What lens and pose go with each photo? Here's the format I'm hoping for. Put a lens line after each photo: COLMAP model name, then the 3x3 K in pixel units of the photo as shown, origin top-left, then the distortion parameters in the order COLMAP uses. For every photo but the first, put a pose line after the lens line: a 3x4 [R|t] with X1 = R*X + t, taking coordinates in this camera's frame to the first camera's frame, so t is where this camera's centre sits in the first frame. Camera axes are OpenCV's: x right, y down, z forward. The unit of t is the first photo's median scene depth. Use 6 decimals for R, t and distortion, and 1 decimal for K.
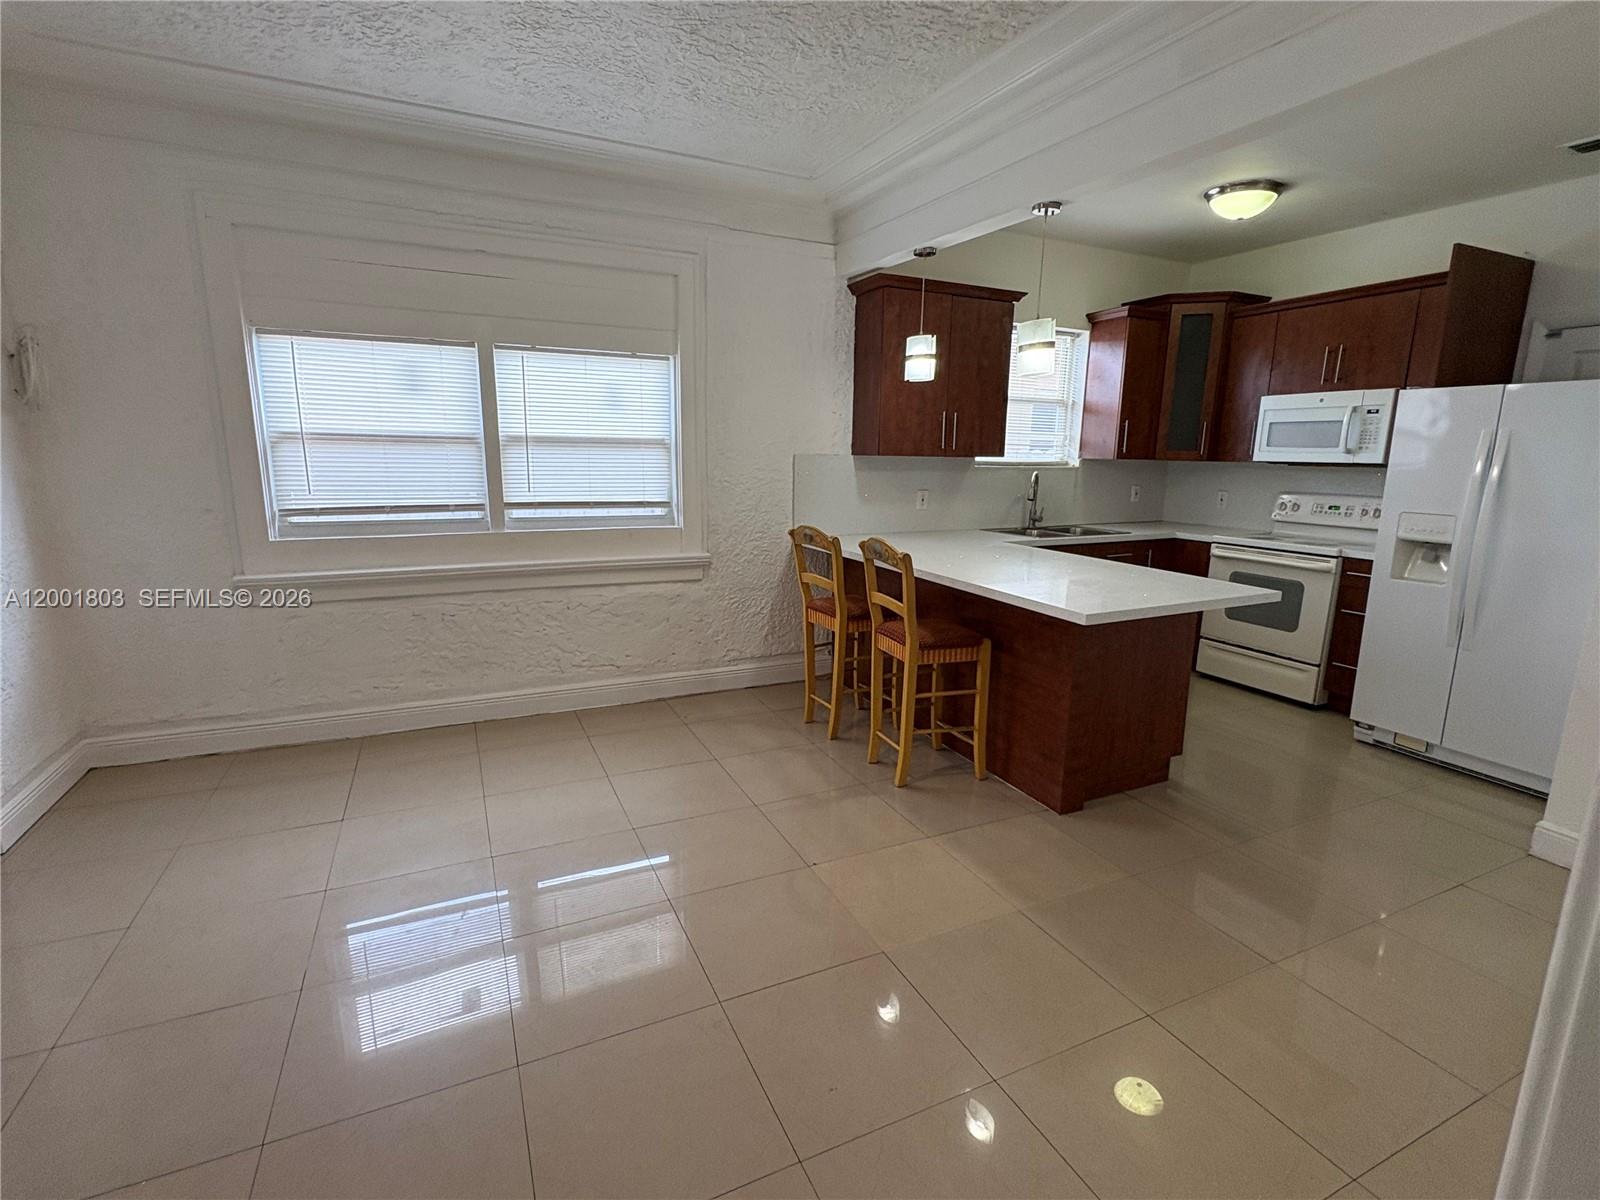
lens RADIAL K [[757.0, 0, 801.4], [0, 757.0, 603.7], [0, 0, 1]] dist [-0.001668, 0.001276]
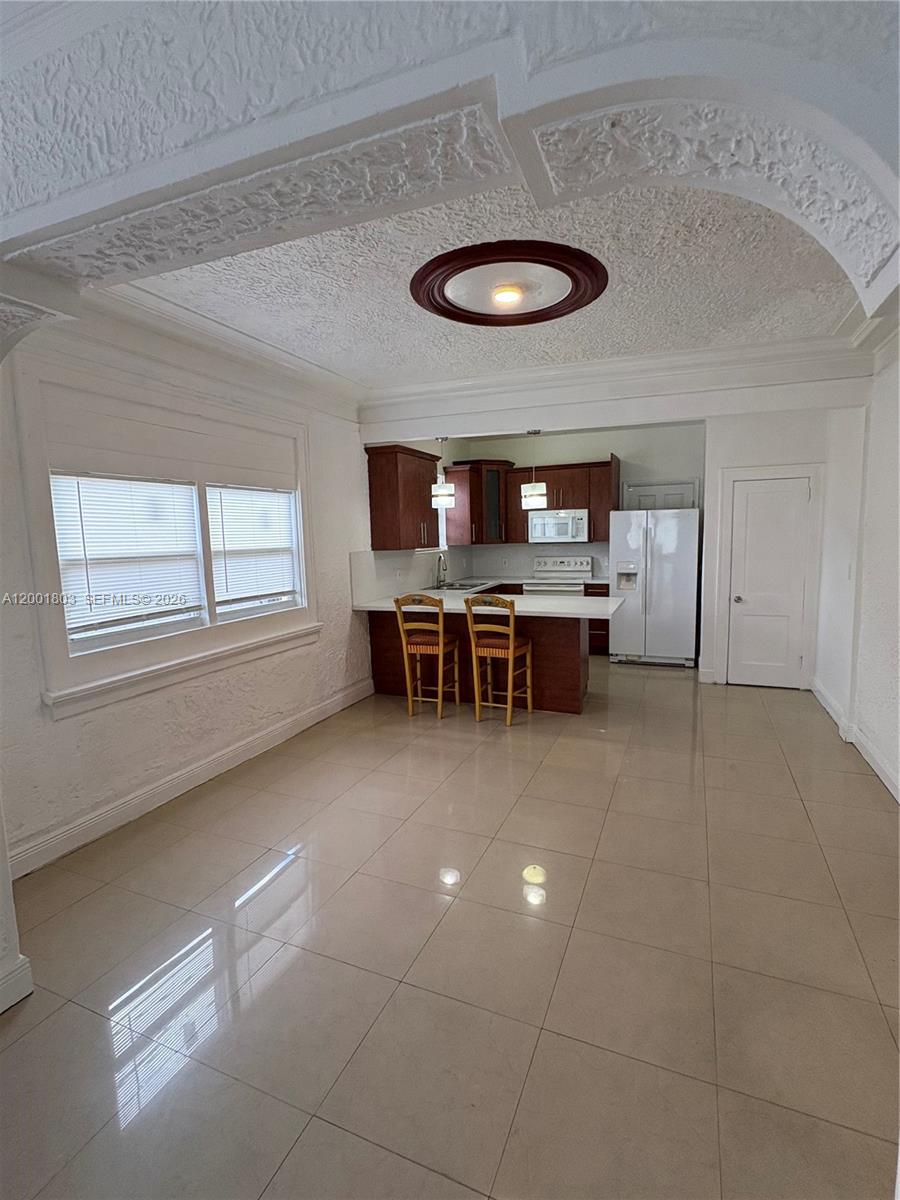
lens RADIAL K [[567.8, 0, 446.9], [0, 567.8, 603.0], [0, 0, 1]] dist [-0.001668, 0.001276]
pose [[0.747346, -0.115914, 0.654246, -0.663185], [0.169049, 0.985434, -0.018514, -0.042609], [-0.642570, 0.124436, 0.756055, 0.007774]]
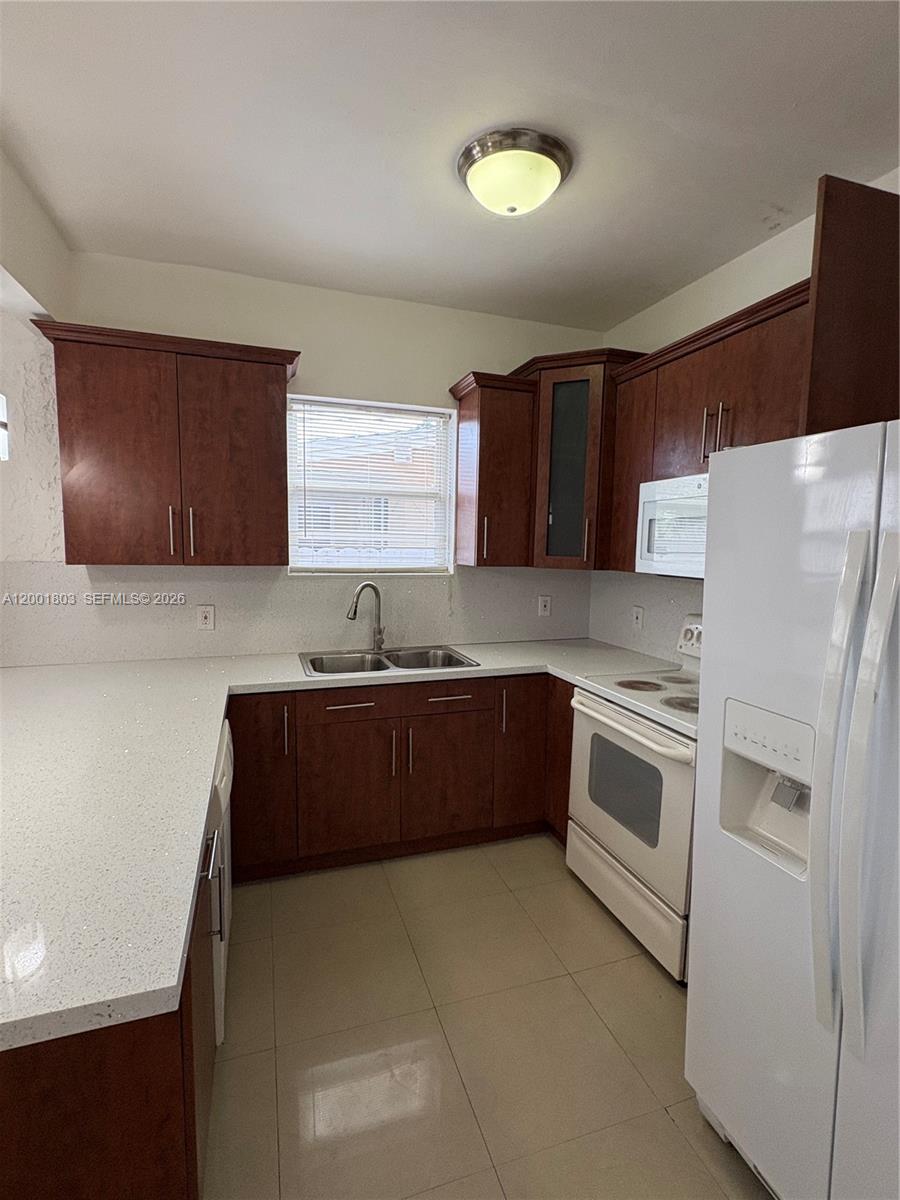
lens RADIAL K [[567.8, 0, 446.9], [0, 567.8, 603.0], [0, 0, 1]] dist [-0.001668, 0.001276]
pose [[0.992981, 0.014241, -0.117411, 0.546161], [-0.025183, 0.995418, -0.092242, -0.119302], [0.115560, 0.094551, 0.988790, 0.509225]]
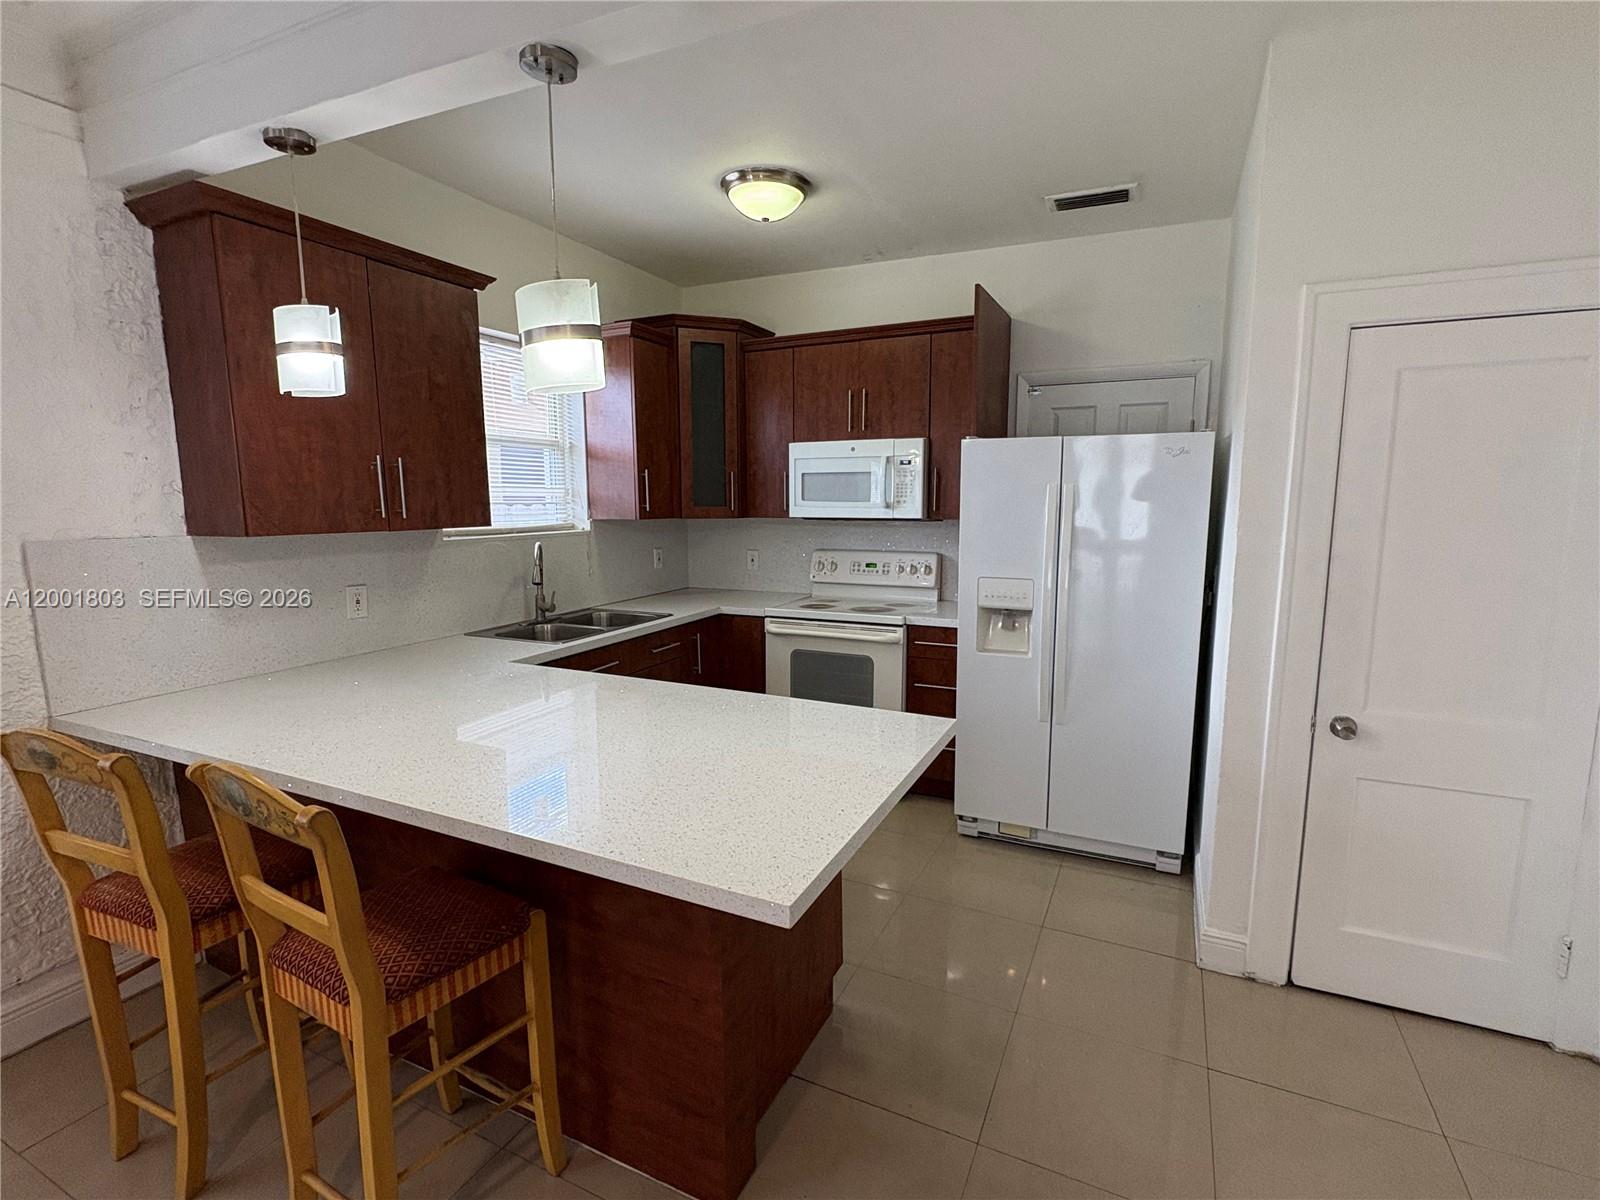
lens RADIAL K [[757.0, 0, 801.4], [0, 757.0, 603.7], [0, 0, 1]] dist [-0.001668, 0.001276]
pose [[0.776384, -0.106872, 0.621133, 0.070876], [0.140803, 0.990021, -0.005654, -0.095613], [-0.614330, 0.091847, 0.783685, 0.369404]]
